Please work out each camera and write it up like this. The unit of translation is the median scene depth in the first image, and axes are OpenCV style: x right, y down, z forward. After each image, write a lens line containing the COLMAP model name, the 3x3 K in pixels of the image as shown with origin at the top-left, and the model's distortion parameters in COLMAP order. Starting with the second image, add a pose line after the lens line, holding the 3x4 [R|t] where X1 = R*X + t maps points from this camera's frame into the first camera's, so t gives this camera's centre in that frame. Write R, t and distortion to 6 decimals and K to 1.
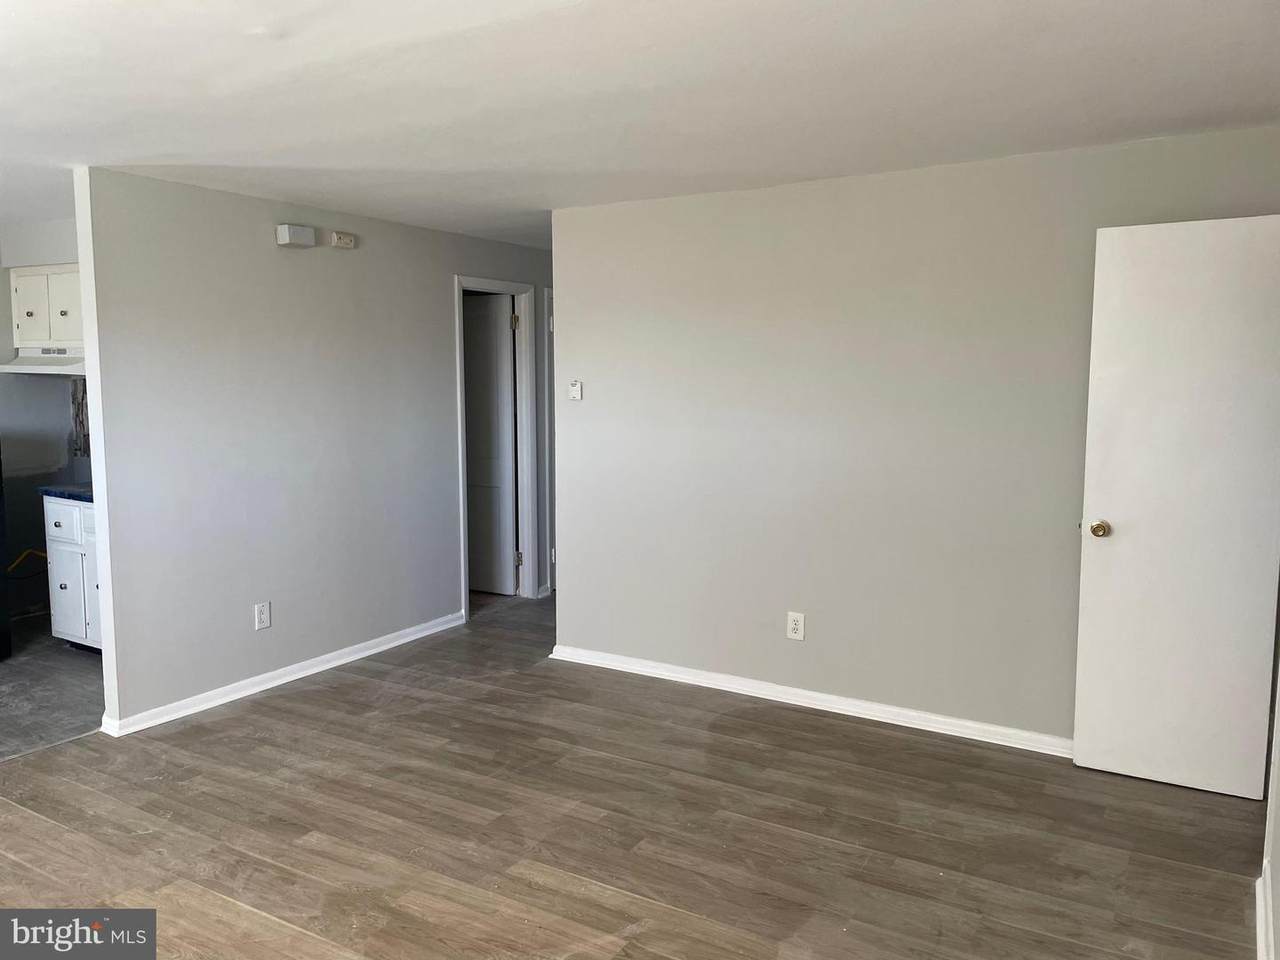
lens RADIAL K [[961.2, 0, 623.0], [0, 961.2, 472.9], [0, 0, 1]] dist [0.086297, -0.107778]
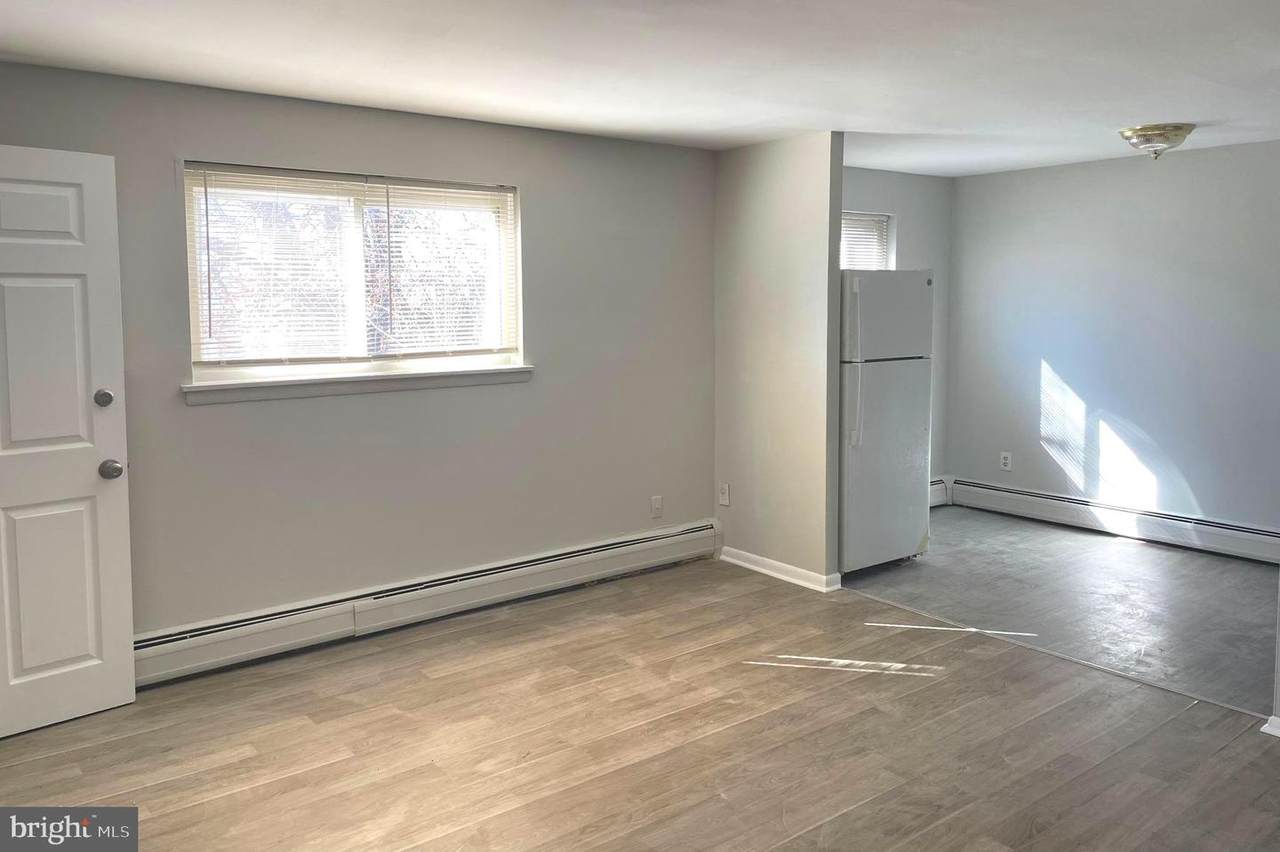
lens RADIAL K [[970.2, 0, 625.5], [0, 970.2, 363.0], [0, 0, 1]] dist [0.046231, -0.046368]
pose [[-0.348218, 0.065094, -0.935151, 0.451596], [-0.094631, 0.990049, 0.104152, -0.082658], [0.932625, 0.124762, -0.338593, 0.748561]]
